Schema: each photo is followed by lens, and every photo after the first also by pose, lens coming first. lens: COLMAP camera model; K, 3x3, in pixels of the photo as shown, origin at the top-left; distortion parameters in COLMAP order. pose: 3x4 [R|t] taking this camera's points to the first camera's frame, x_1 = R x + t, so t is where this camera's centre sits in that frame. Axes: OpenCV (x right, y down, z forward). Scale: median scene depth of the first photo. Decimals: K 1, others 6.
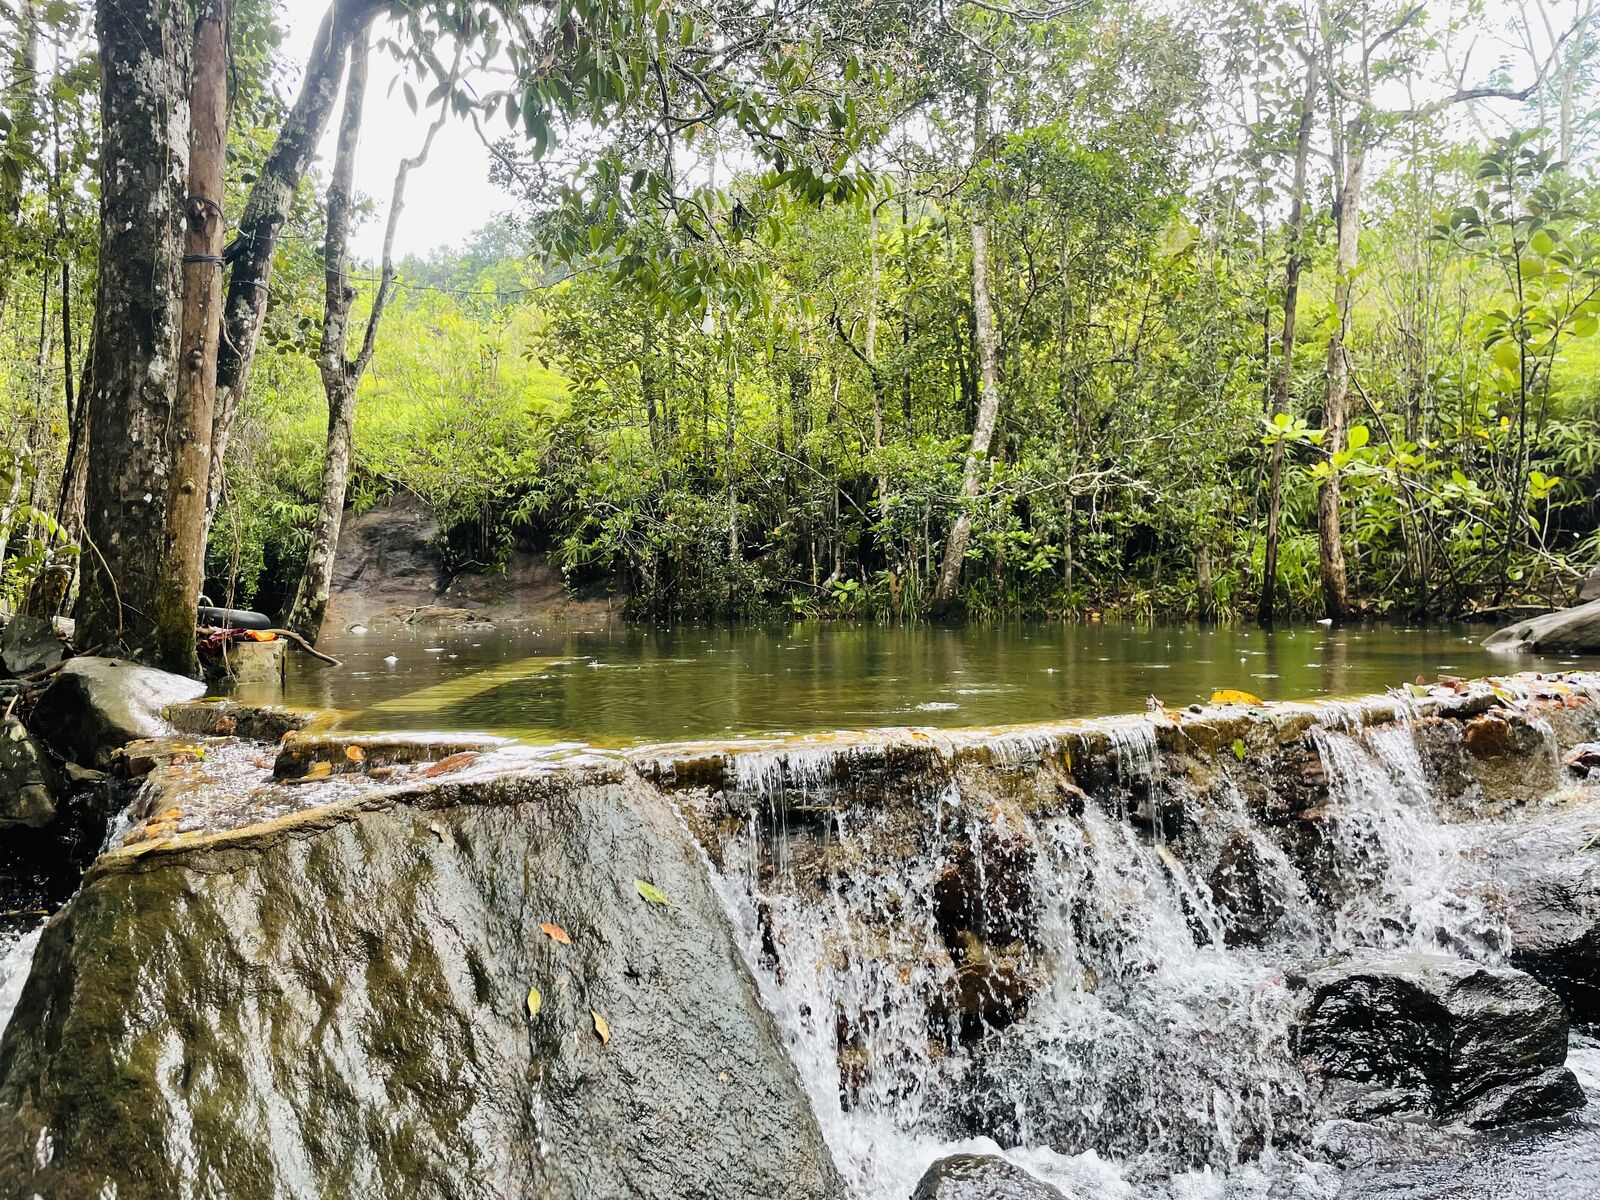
lens RADIAL K [[1227.5, 0, 793.9], [0, 1227.5, 589.1], [0, 0, 1]] dist [0.075940, -0.108290]
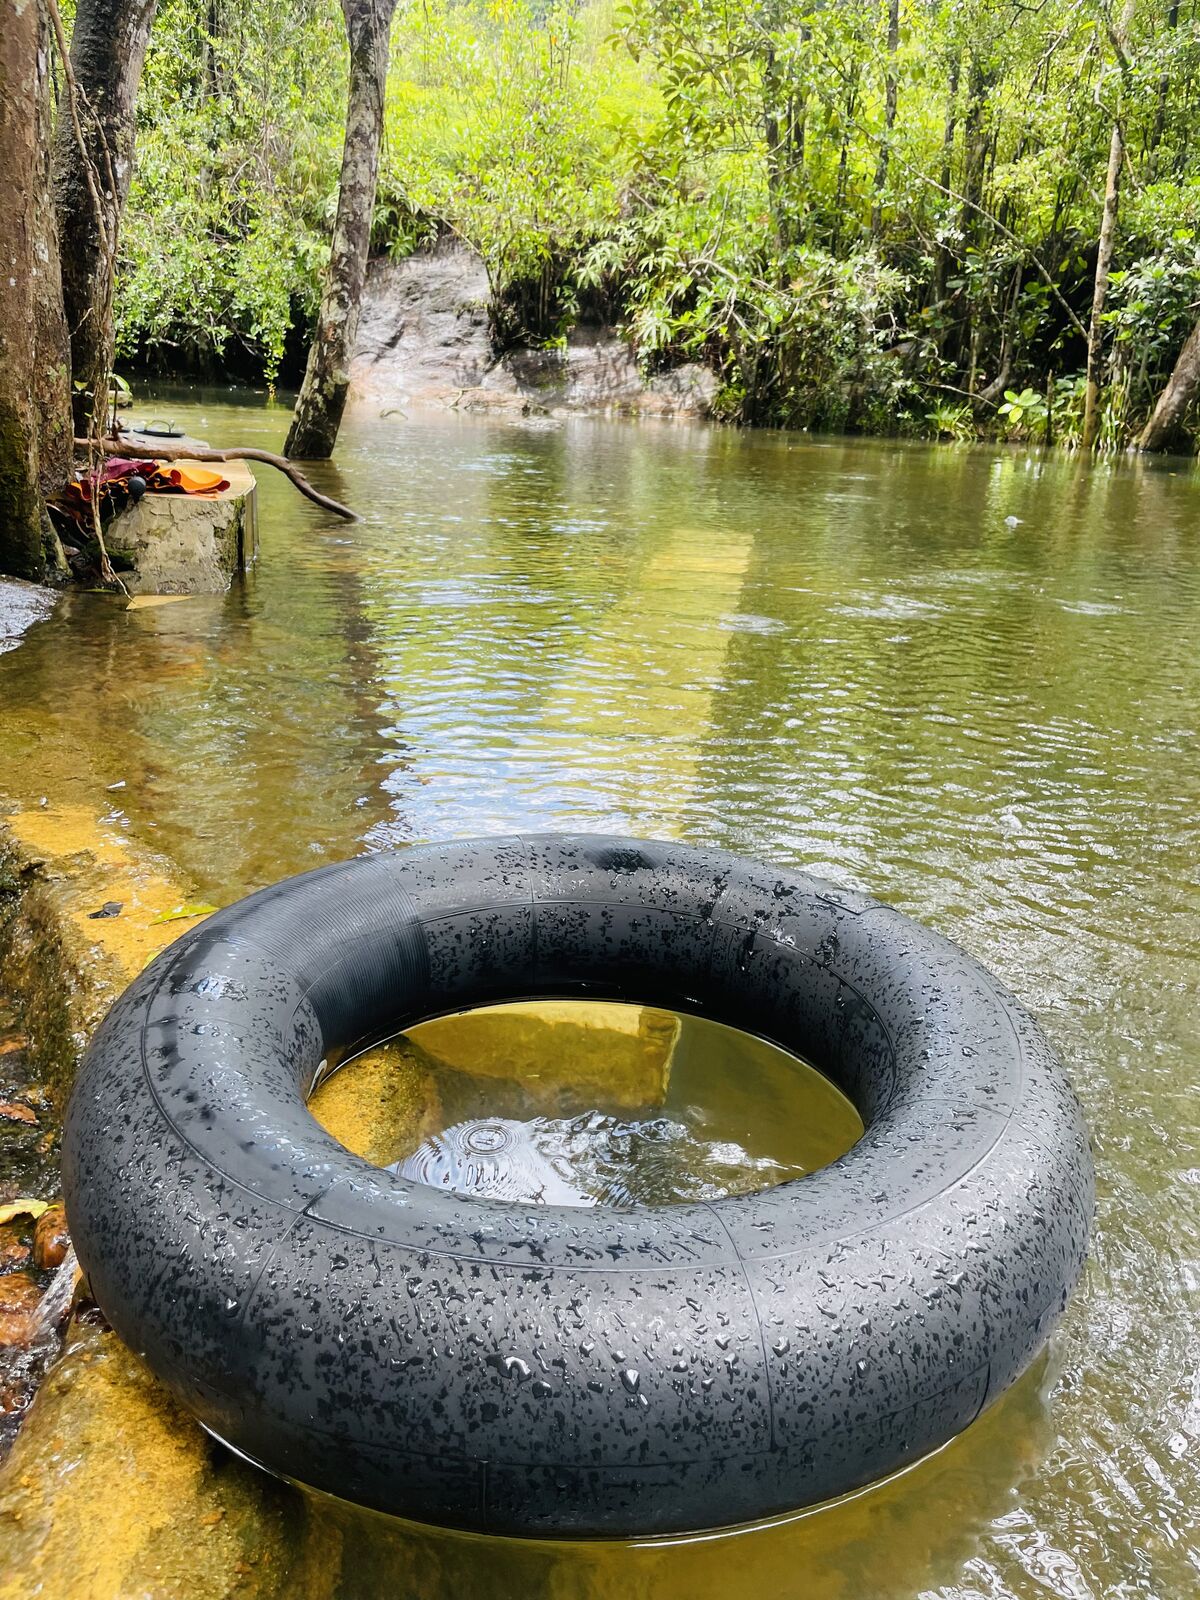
lens RADIAL K [[1227.5, 0, 597.8], [0, 1227.5, 801.4], [0, 0, 1]] dist [0.075940, -0.108290]
pose [[0.980772, 0.119172, -0.154544, -0.074193], [-0.062669, 0.942282, 0.328903, -0.004335], [0.184820, -0.312894, 0.931632, 0.213568]]
